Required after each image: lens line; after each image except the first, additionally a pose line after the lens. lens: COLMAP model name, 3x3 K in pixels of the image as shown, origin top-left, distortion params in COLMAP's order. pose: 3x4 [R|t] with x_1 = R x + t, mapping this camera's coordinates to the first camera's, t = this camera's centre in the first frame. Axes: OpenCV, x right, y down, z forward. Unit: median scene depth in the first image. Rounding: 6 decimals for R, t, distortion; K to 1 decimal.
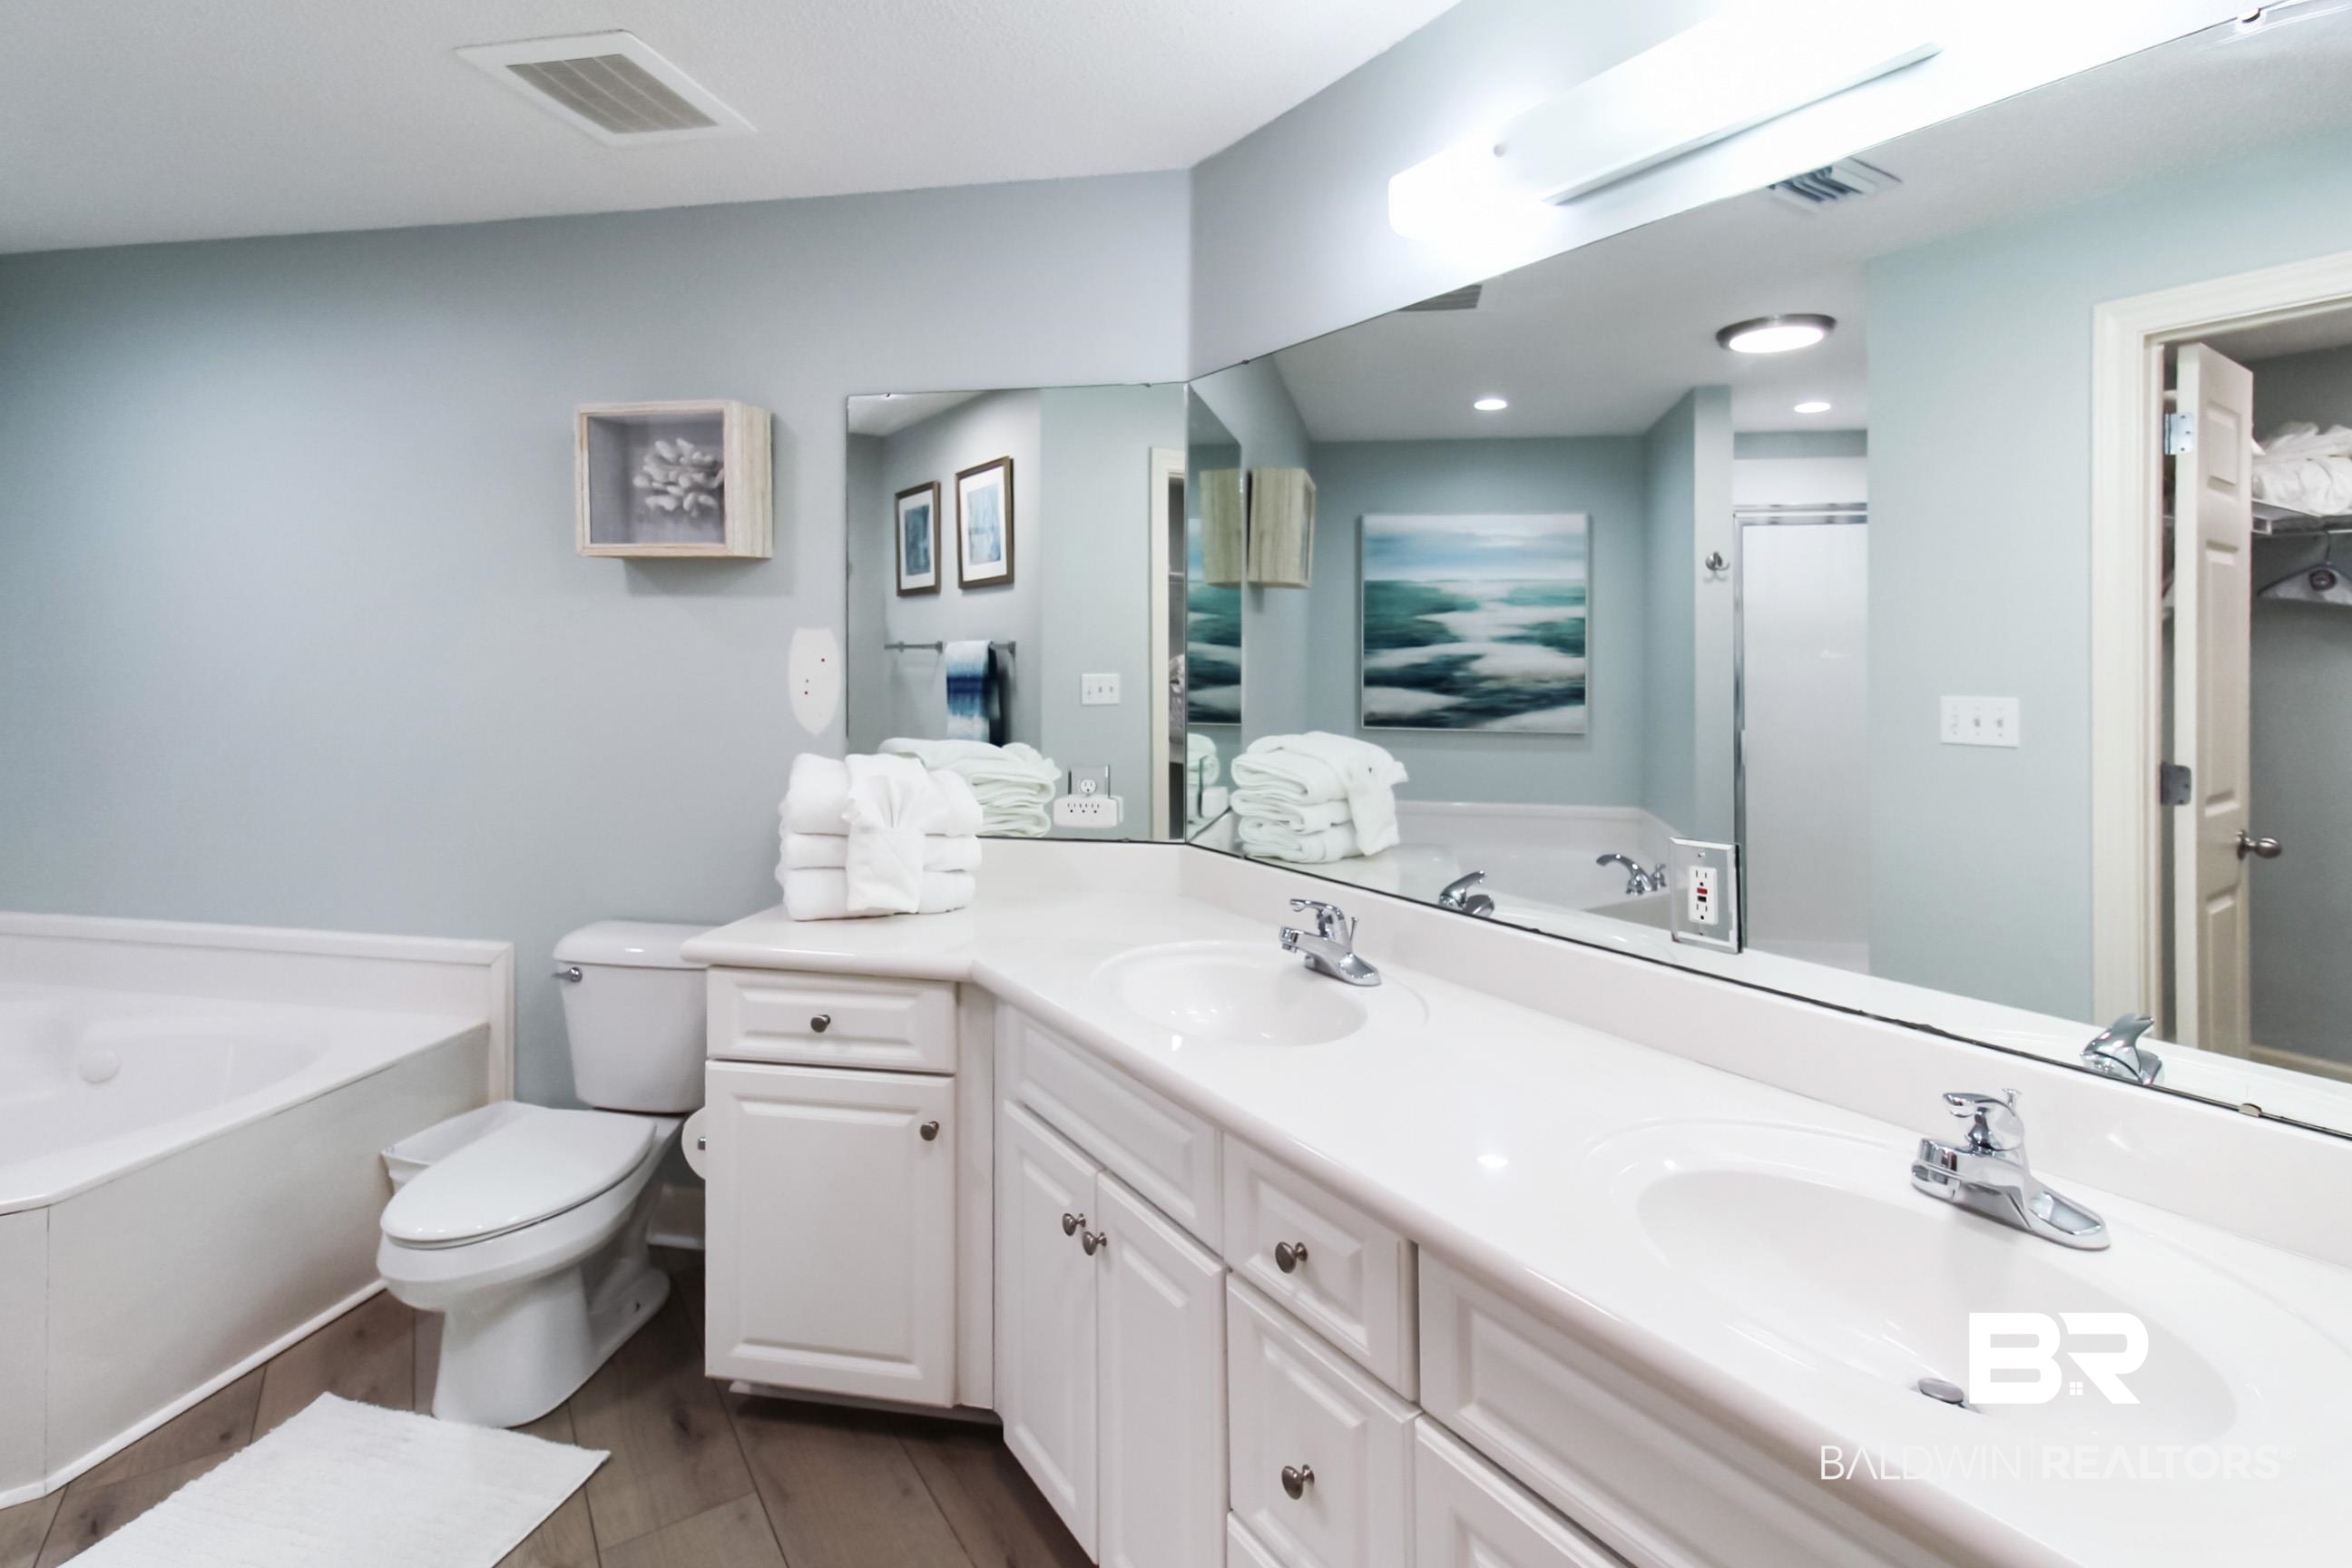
lens RADIAL K [[1119.3, 0, 1189.5], [0, 1119.3, 786.3], [0, 0, 1]] dist [-0.000090, 0.000772]
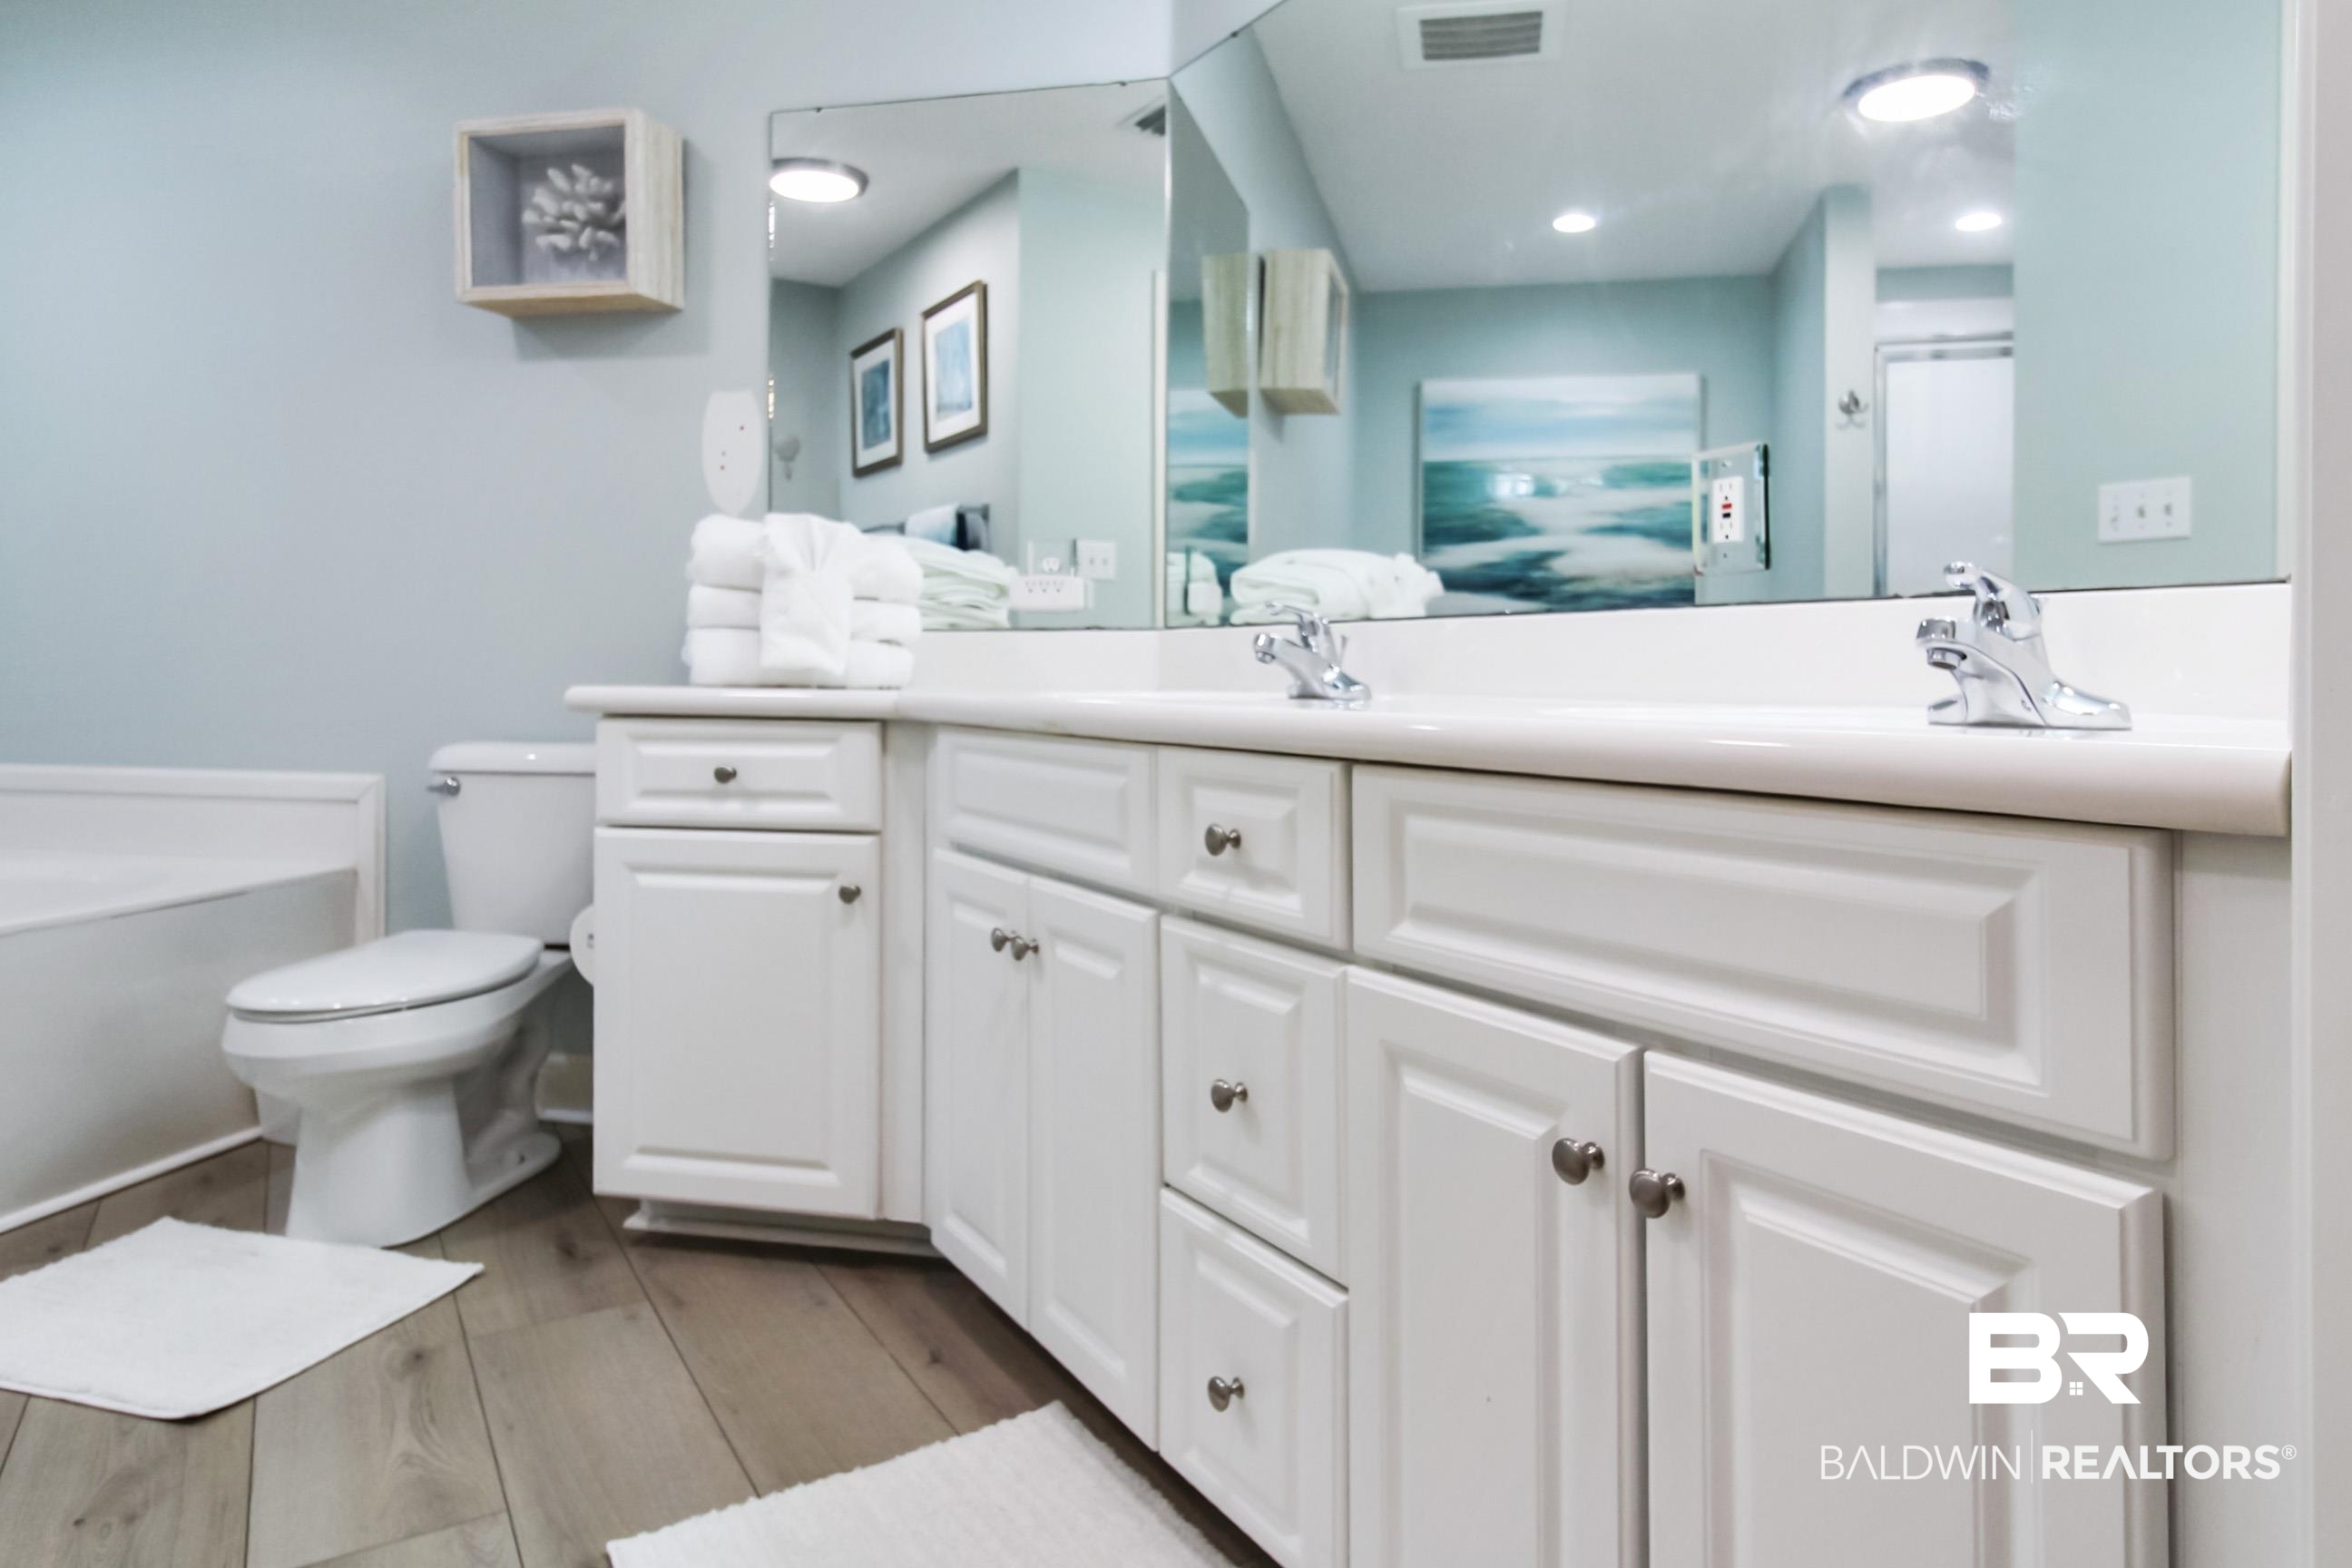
lens RADIAL K [[1379.9, 0, 1176.0], [0, 1379.9, 784.0], [0, 0, 1]] dist [0.002087, -0.002857]
pose [[0.999441, 0.005285, -0.033022, 0.036746], [-0.005074, 0.999966, 0.006454, 0.150532], [0.033055, -0.006283, 0.999434, -0.034352]]
